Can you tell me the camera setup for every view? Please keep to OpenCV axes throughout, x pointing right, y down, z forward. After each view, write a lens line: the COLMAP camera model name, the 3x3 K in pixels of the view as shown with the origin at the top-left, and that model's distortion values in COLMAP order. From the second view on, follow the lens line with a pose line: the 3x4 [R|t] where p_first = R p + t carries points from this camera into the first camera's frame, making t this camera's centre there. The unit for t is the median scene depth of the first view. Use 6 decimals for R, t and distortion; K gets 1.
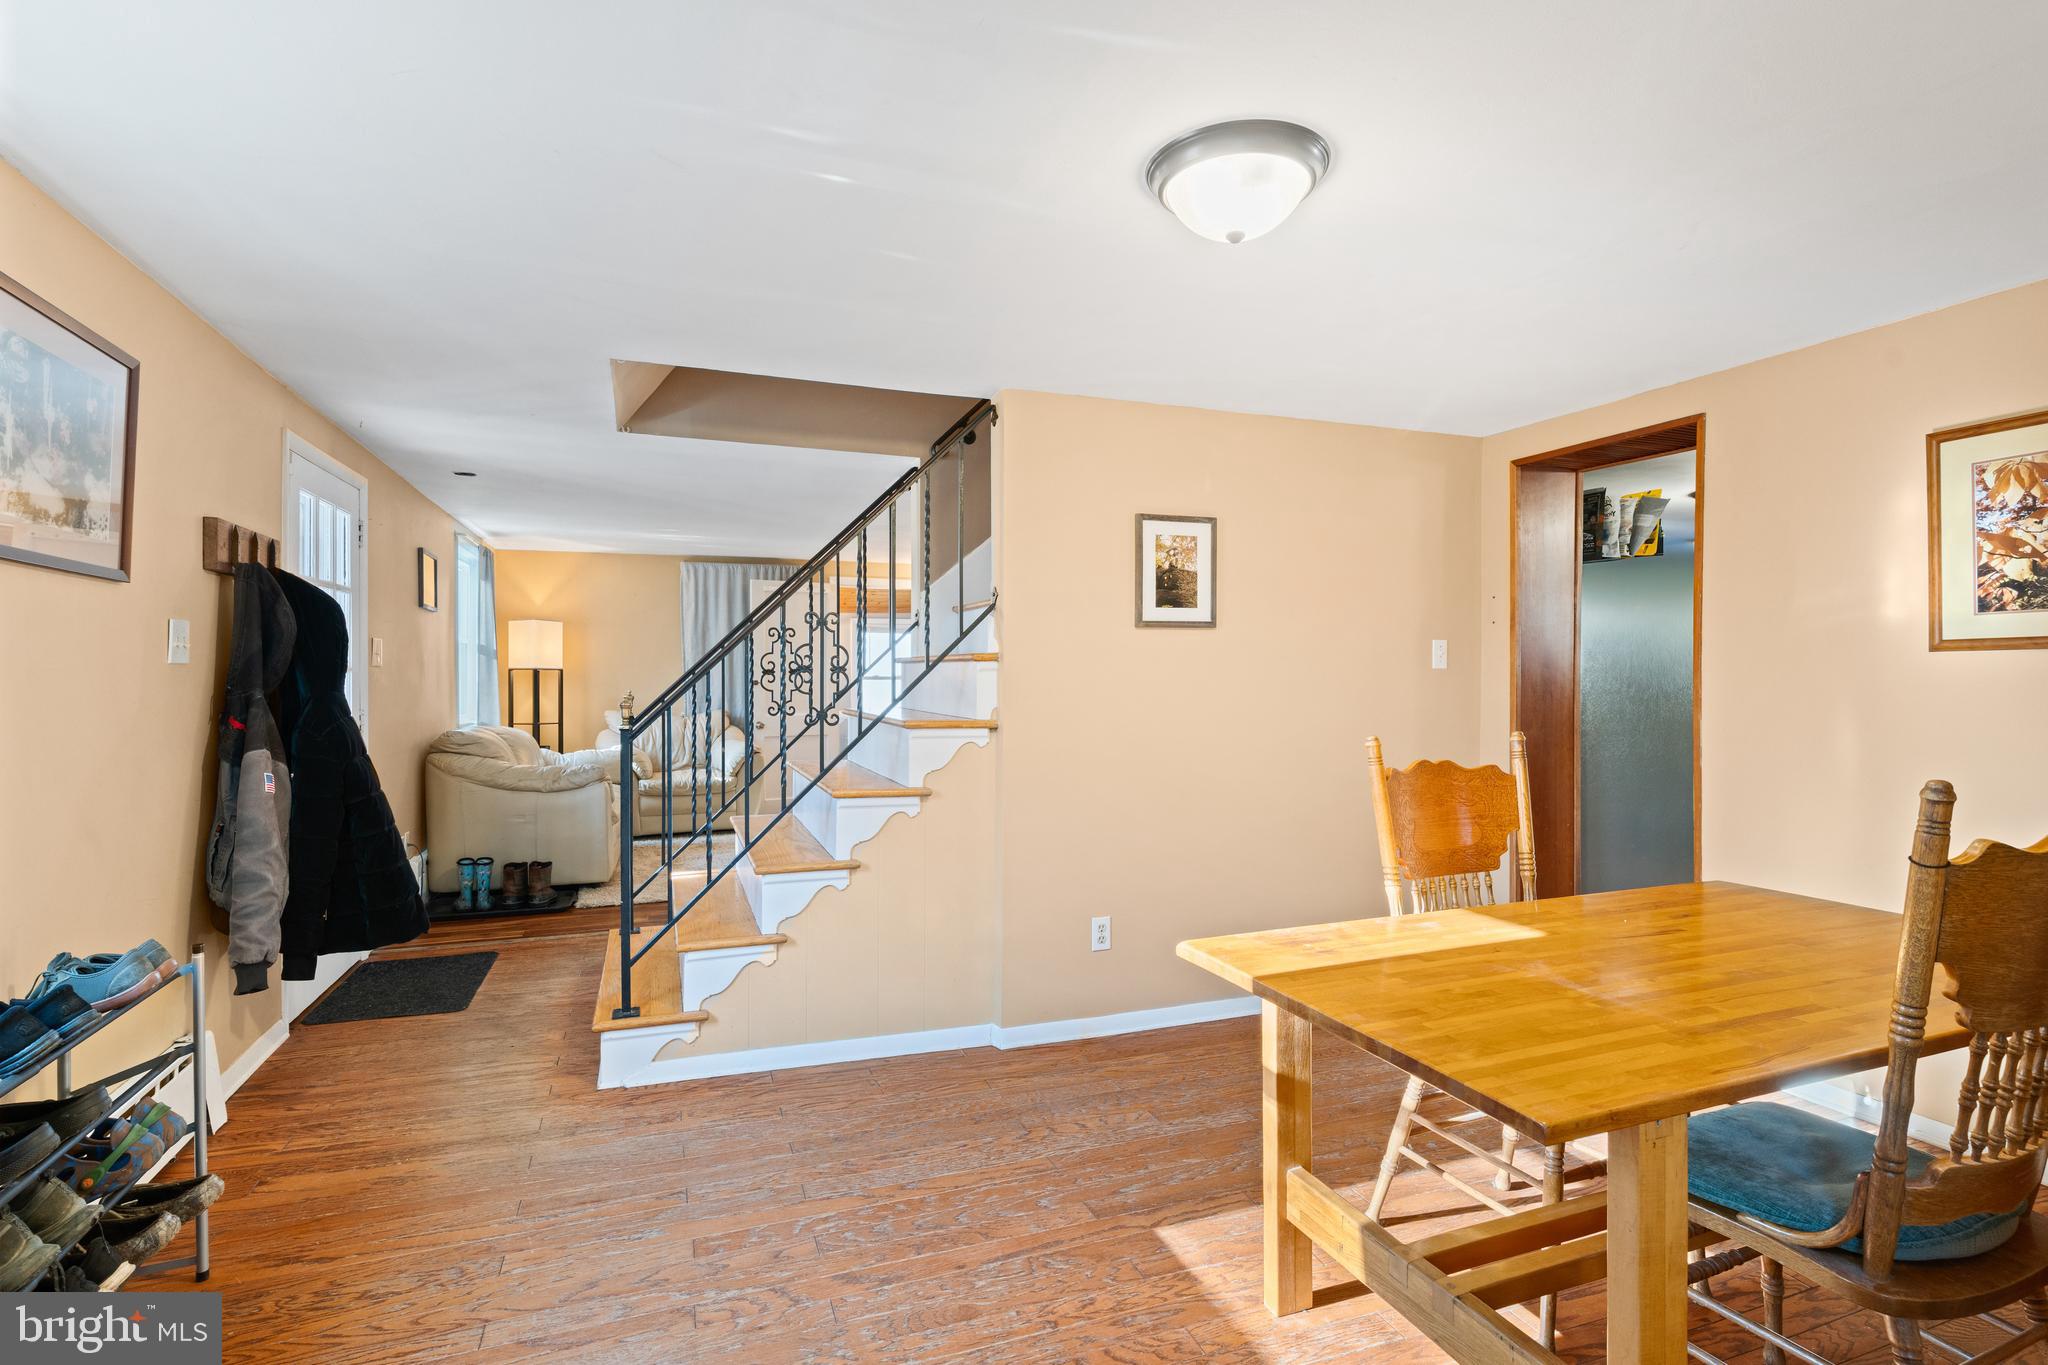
lens RADIAL K [[985.0, 0, 1031.0], [0, 985.0, 684.1], [0, 0, 1]] dist [-0.001188, 0.001188]
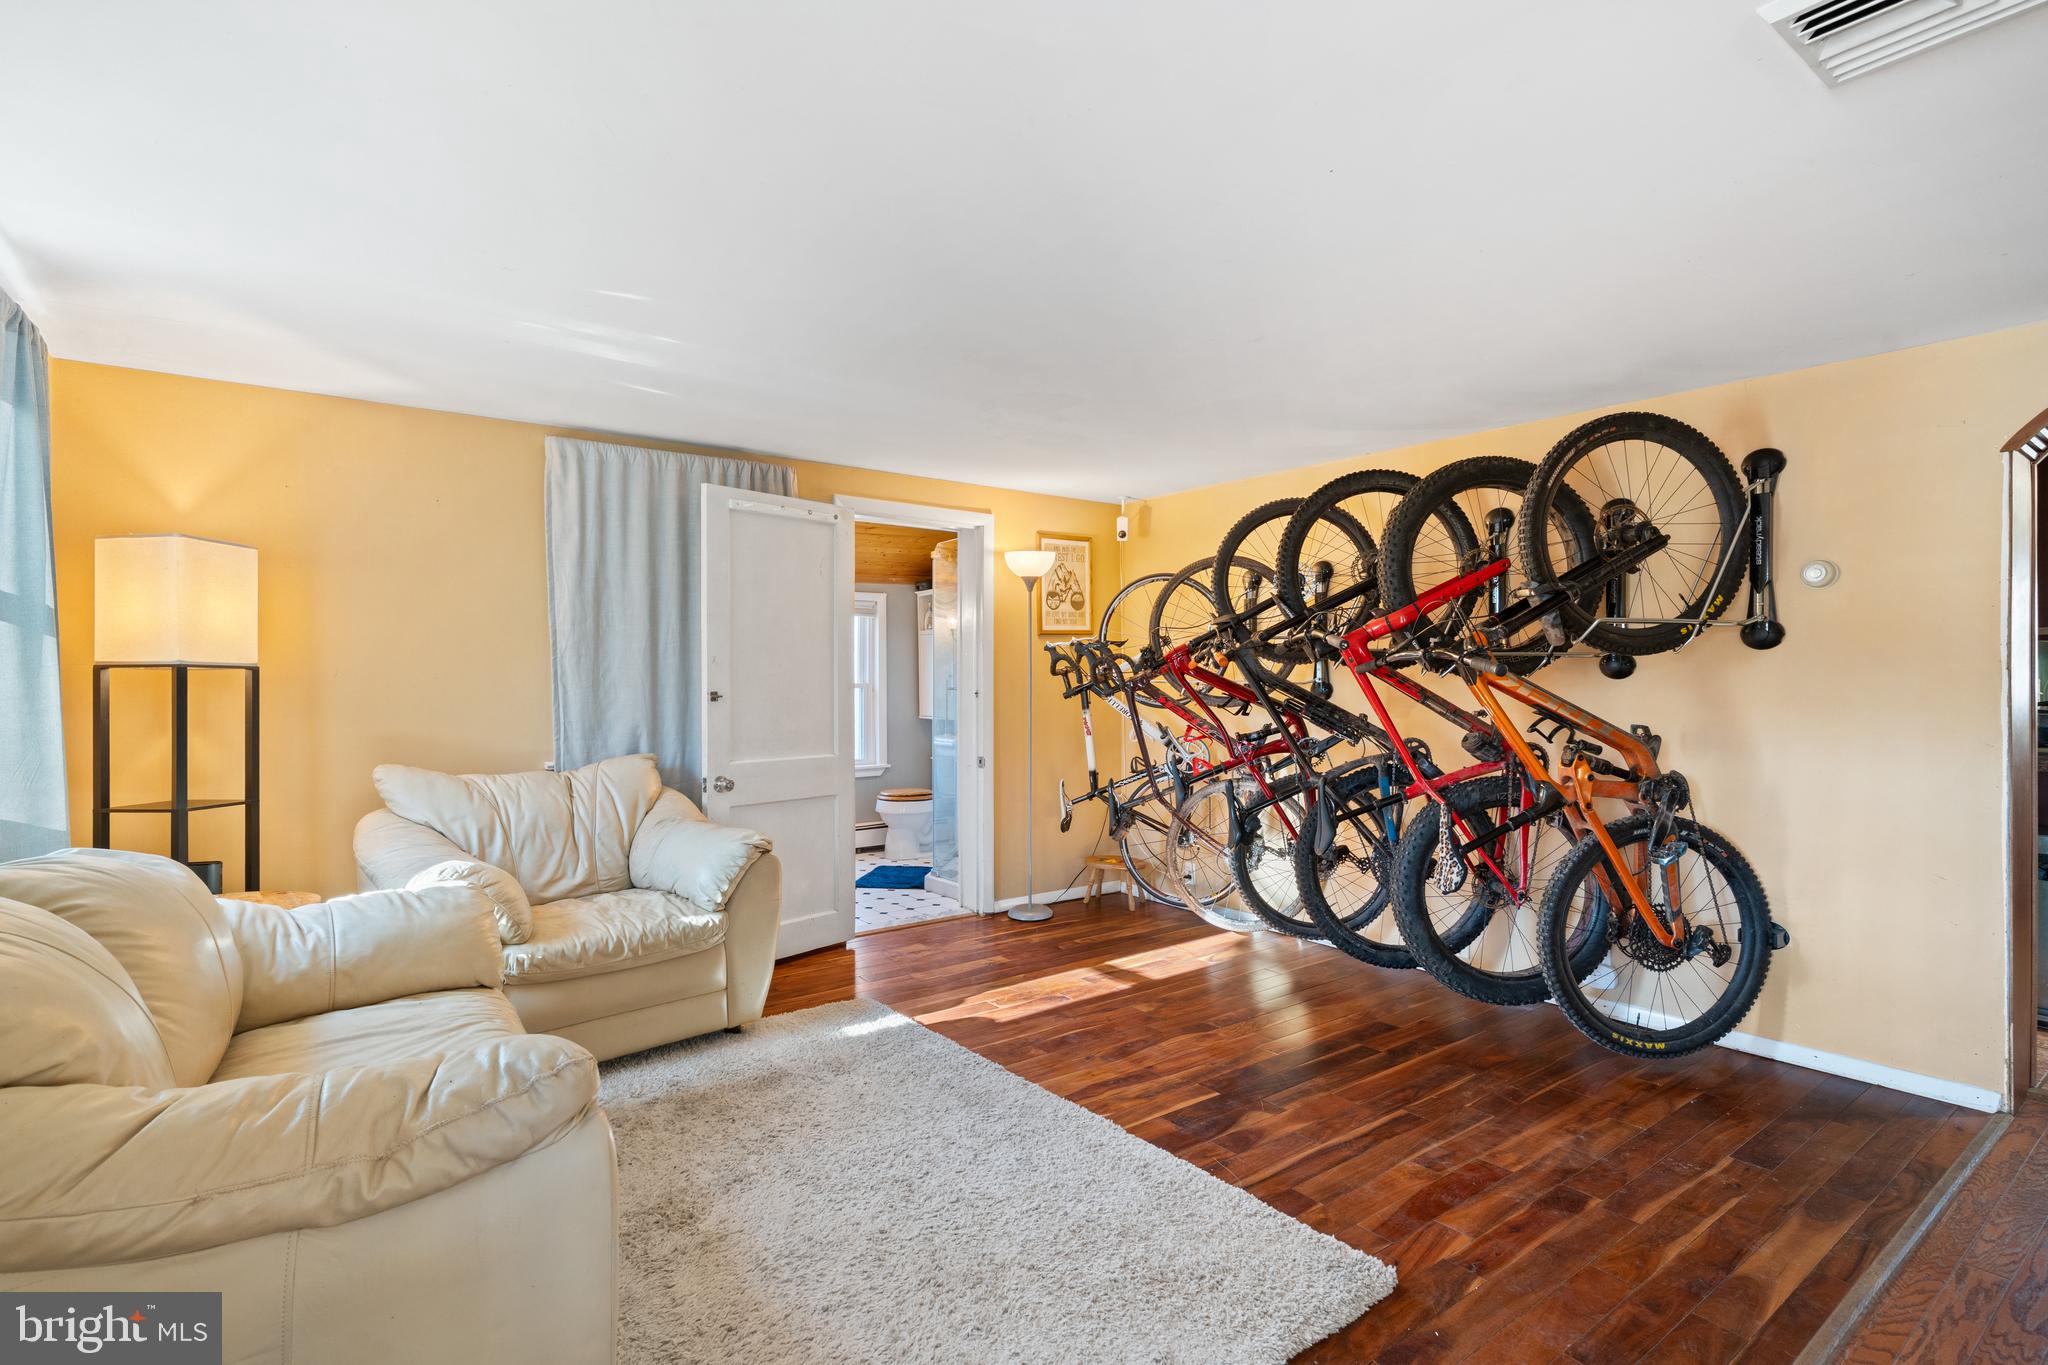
lens RADIAL K [[985.0, 0, 1020.9], [0, 985.0, 677.9], [0, 0, 1]] dist [-0.001188, 0.001188]
pose [[0.960997, 0.000638, 0.276560, -0.287712], [0.003283, 0.999901, -0.013716, -0.003580], [-0.276541, 0.014089, 0.960899, 0.528559]]
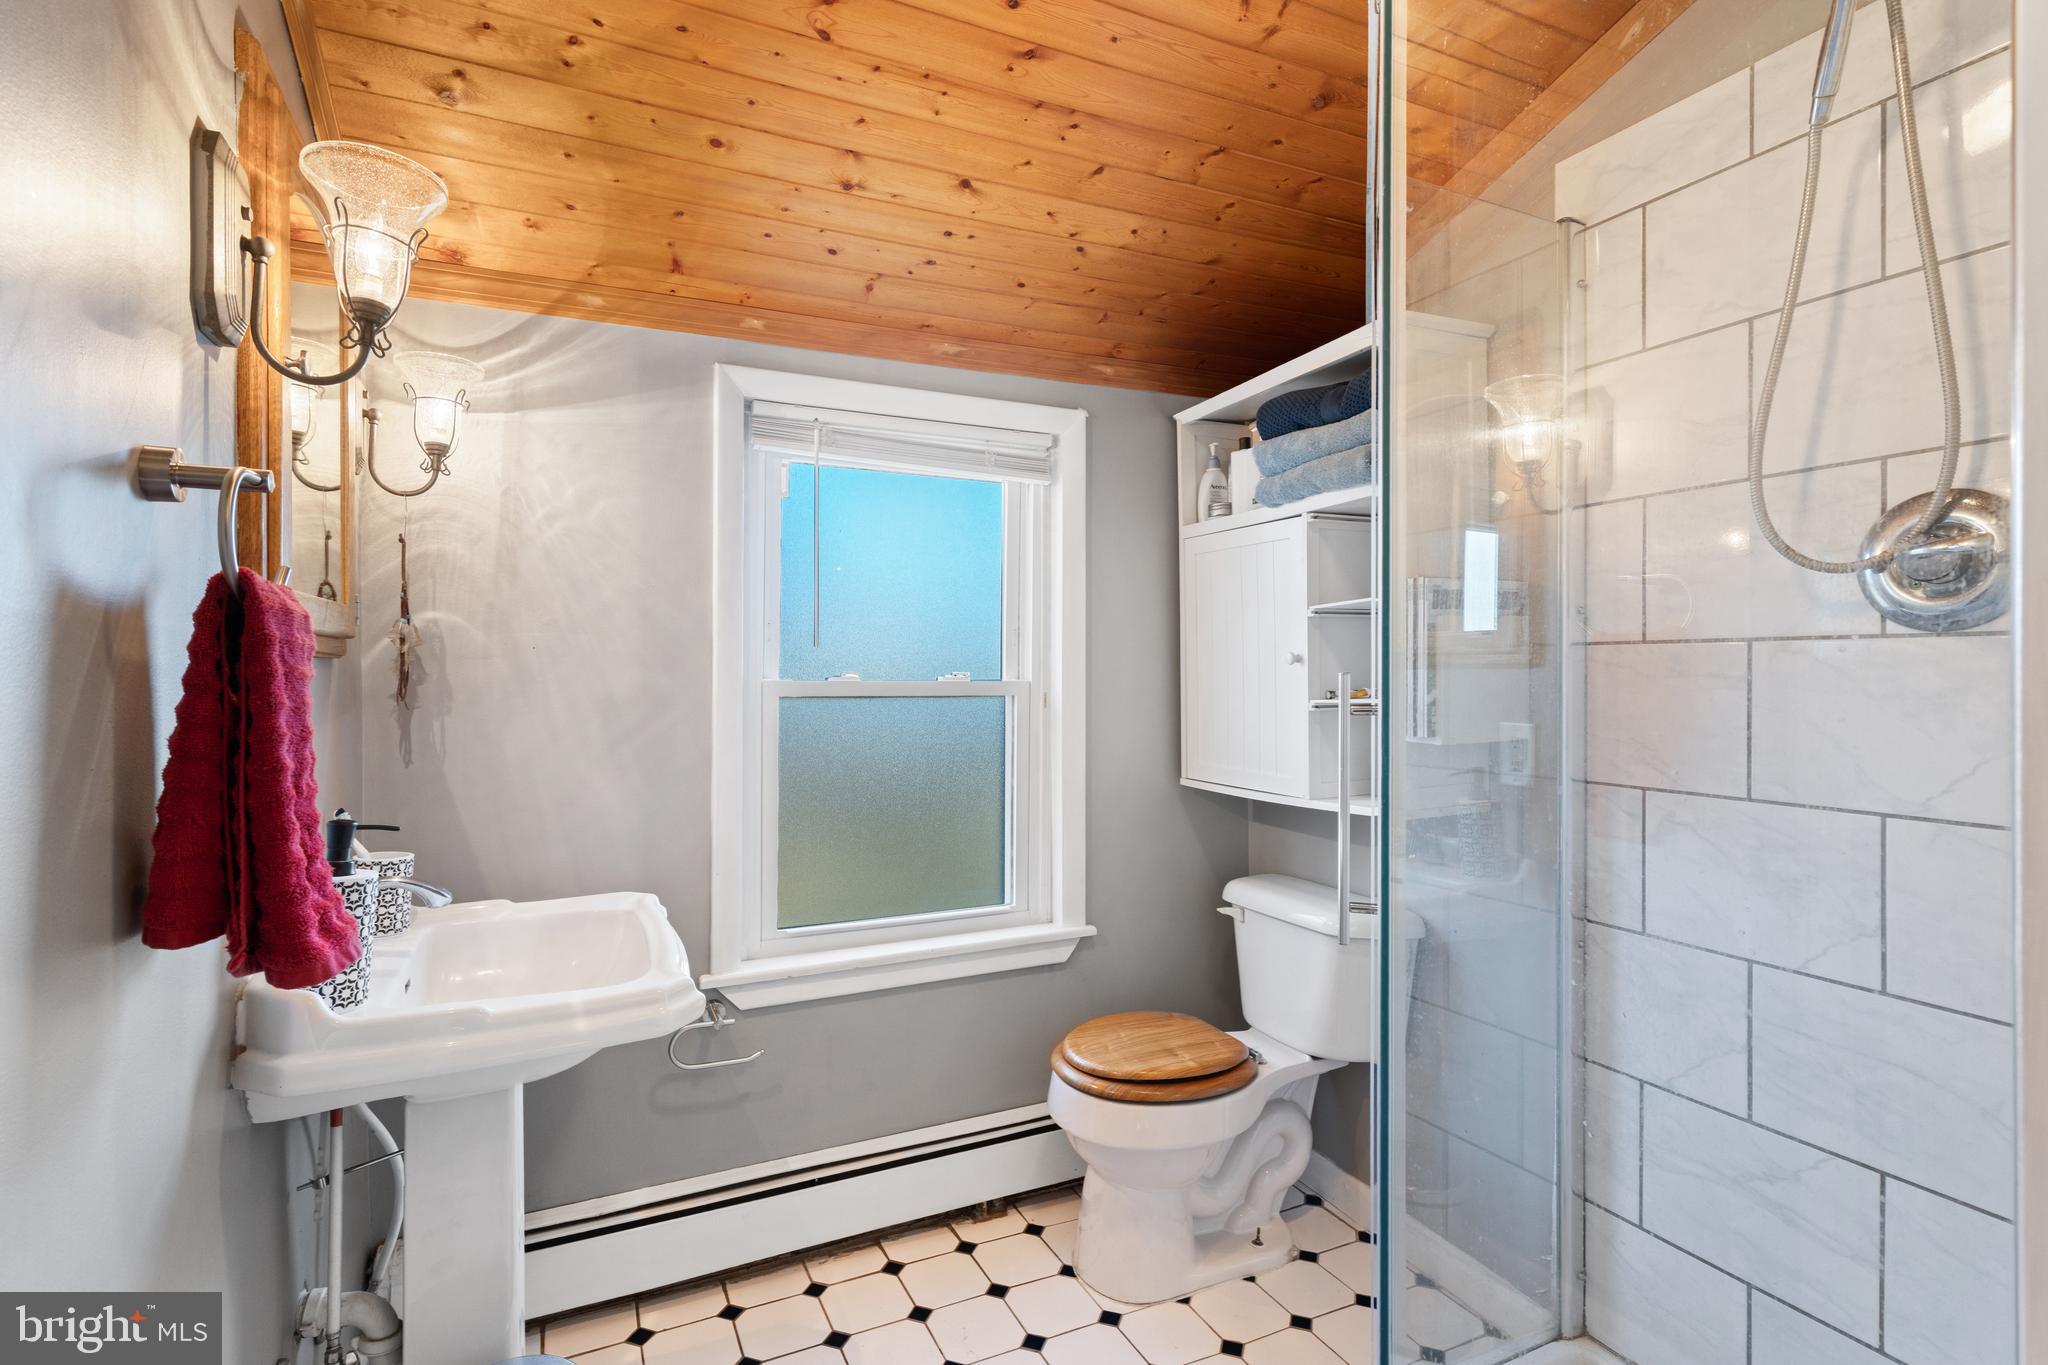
lens RADIAL K [[985.0, 0, 1022.6], [0, 985.0, 676.2], [0, 0, 1]] dist [-0.001188, 0.001188]
pose [[0.996090, 0.004102, 0.088245, -0.231004], [-0.003262, 0.999948, -0.009657, -0.005851], [-0.088280, 0.009332, 0.996052, 0.927258]]
